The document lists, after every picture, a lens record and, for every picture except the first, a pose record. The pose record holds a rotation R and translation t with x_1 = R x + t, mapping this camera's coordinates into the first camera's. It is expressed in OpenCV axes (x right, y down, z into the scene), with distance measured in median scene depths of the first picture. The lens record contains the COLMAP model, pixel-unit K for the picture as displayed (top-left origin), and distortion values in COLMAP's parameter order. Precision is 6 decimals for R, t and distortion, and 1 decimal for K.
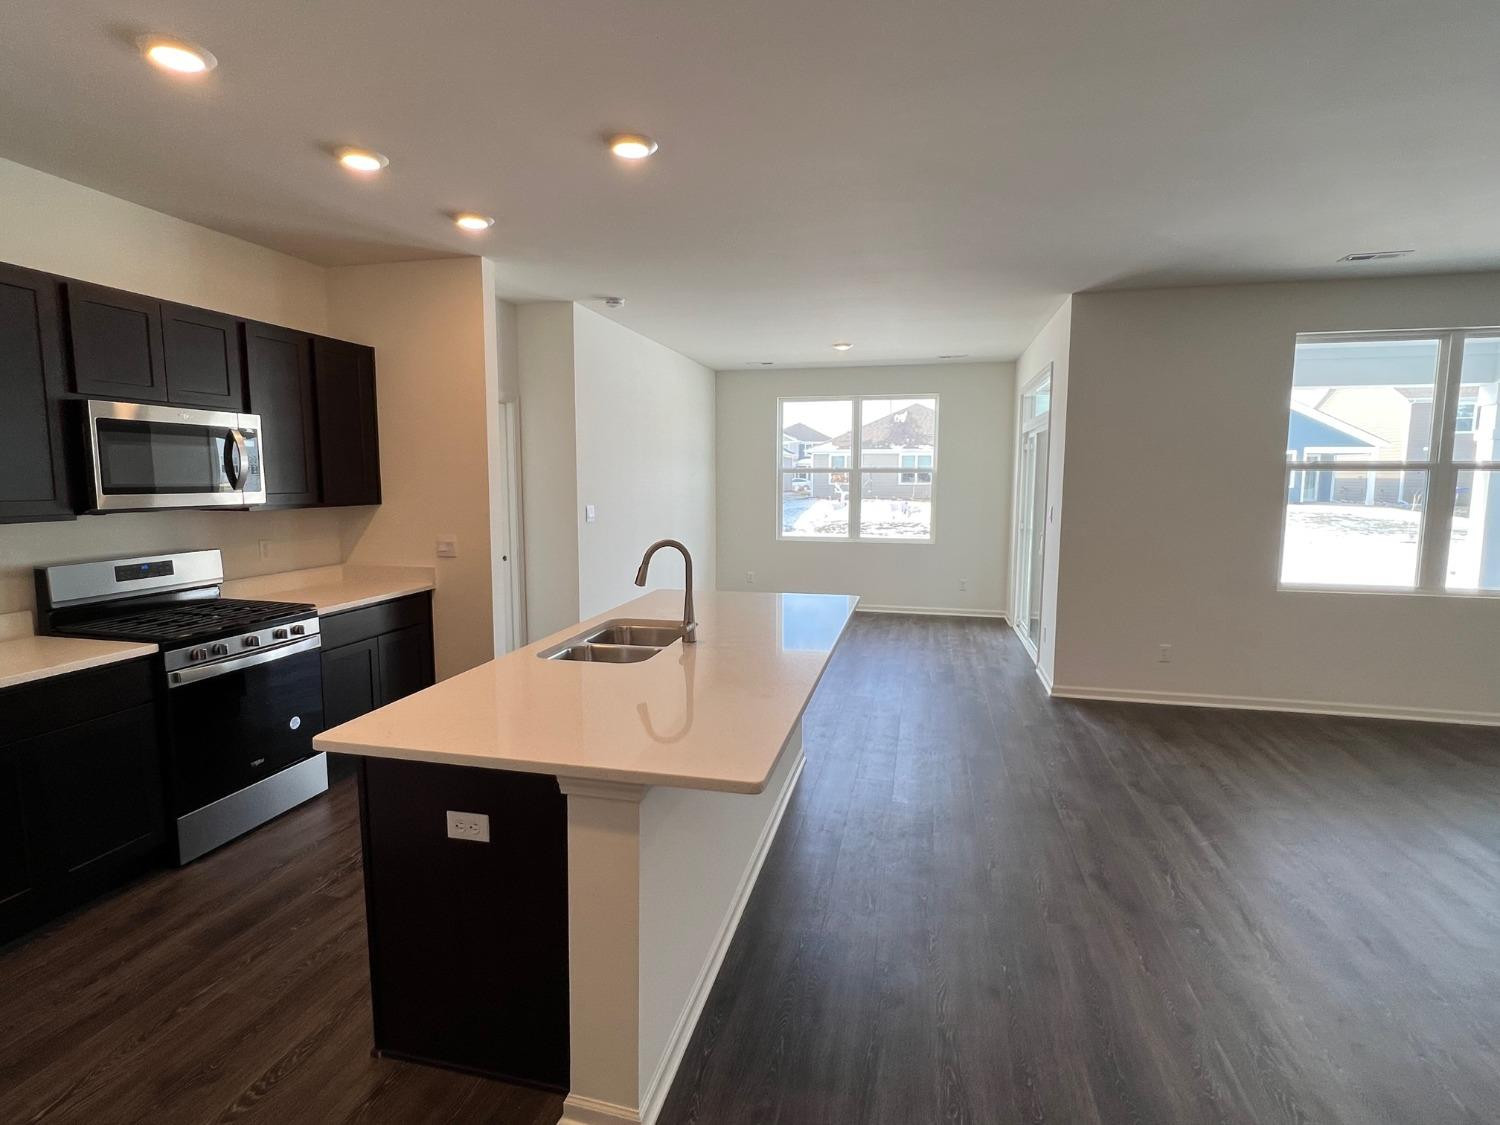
lens RADIAL K [[737.6, 0, 750.0], [0, 737.6, 562.5], [0, 0, 1]] dist [-0.003325, -0.000825]
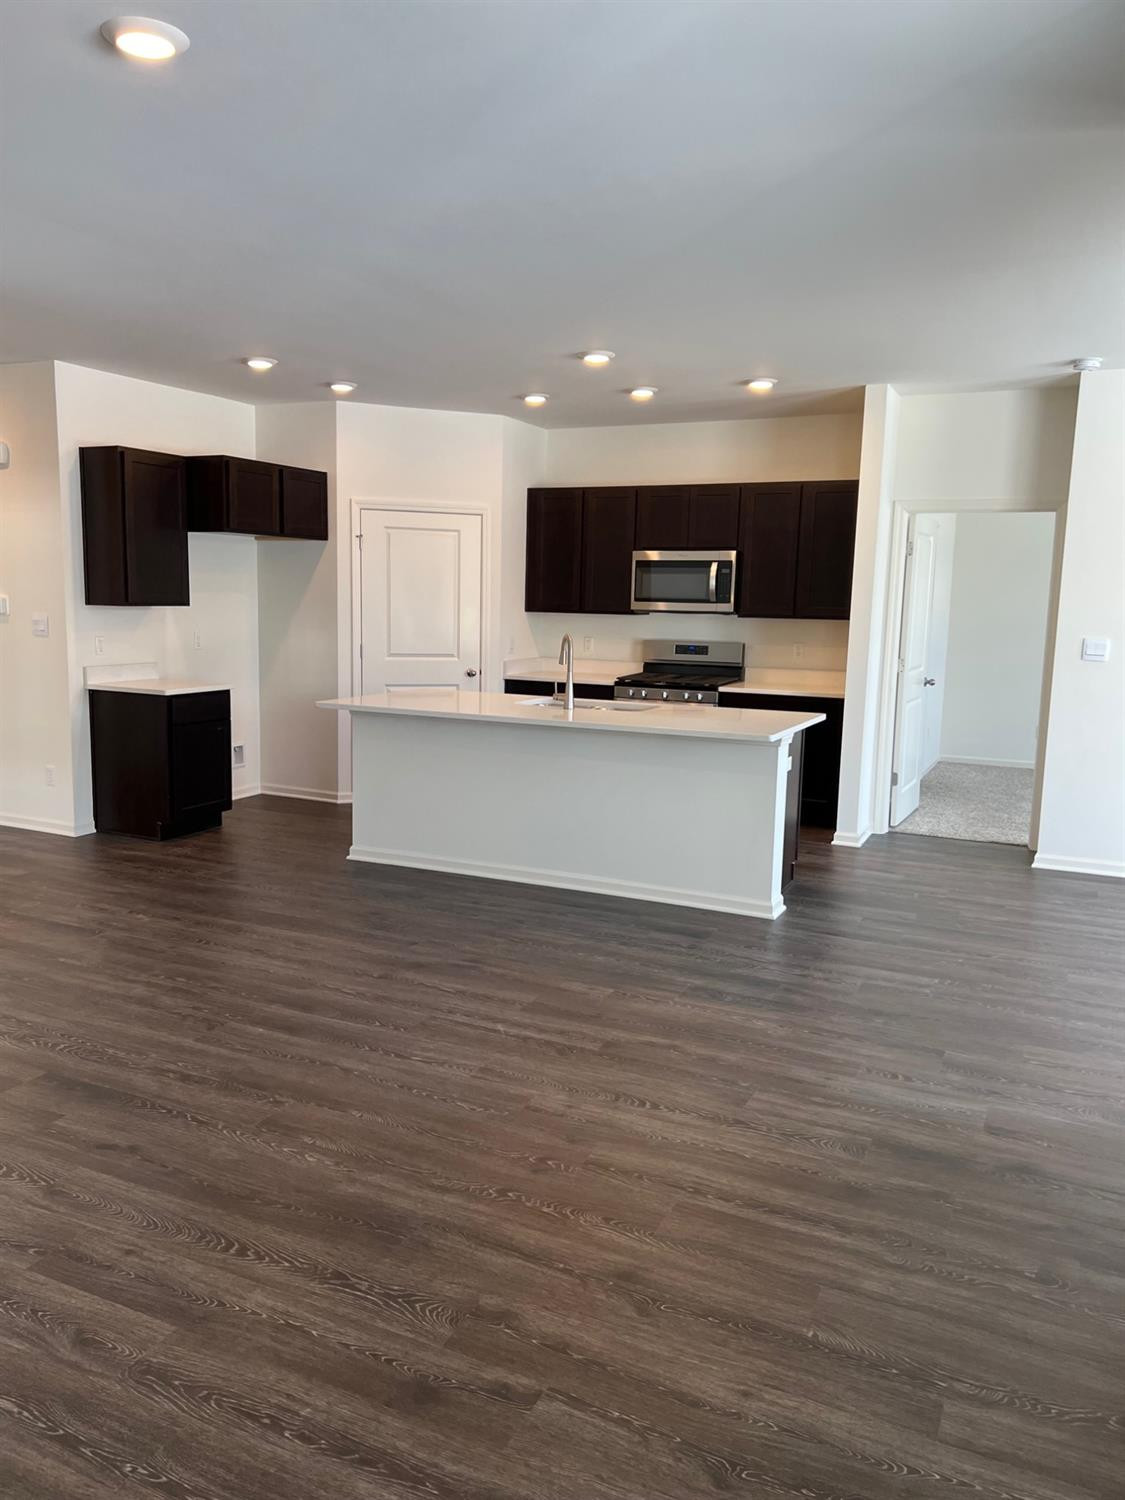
lens RADIAL K [[1145.9, 0, 562.5], [0, 1145.9, 750.0], [0, 0, 1]] dist [0.025979, -0.002188]
pose [[-0.200864, 0.127189, -0.971327, 2.015409], [-0.132081, 0.978966, 0.155502, -0.148358], [0.970674, 0.159528, -0.179840, 1.387911]]
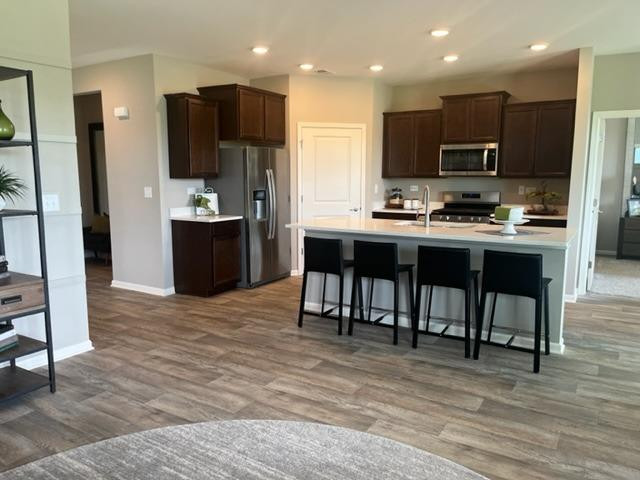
lens RADIAL K [[494.7, 0, 308.1], [0, 494.7, 238.8], [0, 0, 1]] dist [0.063677, -0.000411]
pose [[-0.312050, 0.118359, -0.942664, 1.659934], [-0.111456, 0.980798, 0.160042, -0.082823], [0.943505, 0.155006, -0.292867, 1.135466]]
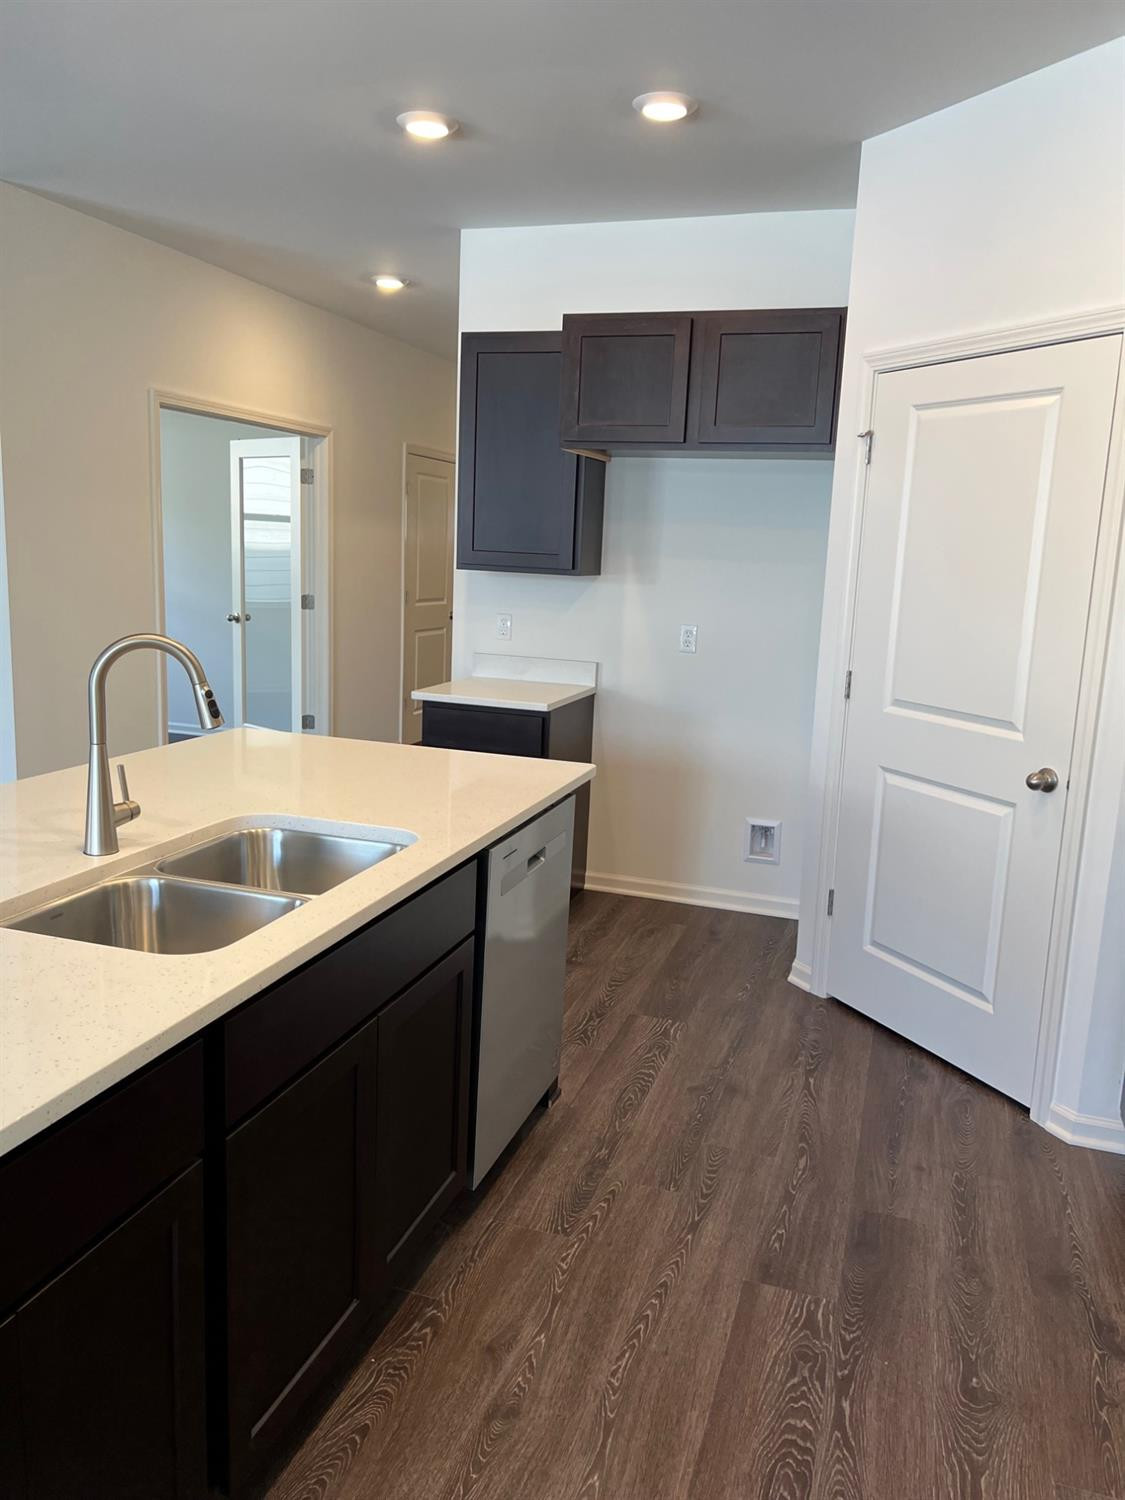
lens RADIAL K [[1159.5, 0, 562.5], [0, 1159.5, 750.0], [0, 0, 1]] dist [0.063677, -0.000411]
pose [[-0.995480, -0.054588, 0.077720, -0.430152], [-0.029666, 0.956092, 0.291561, -0.191131], [-0.090224, 0.287937, -0.953390, 1.691123]]
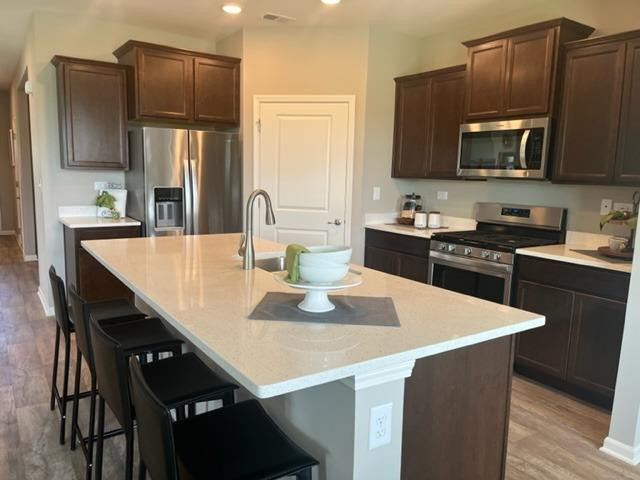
lens RADIAL K [[488.9, 0, 320.0], [0, 488.9, 240.0], [0, 0, 1]] dist [0.025979, -0.002188]
pose [[-0.680278, 0.079481, -0.728632, 0.468306], [-0.112556, 0.970983, 0.211004, -0.143383], [0.724260, 0.225553, -0.651593, 1.669085]]
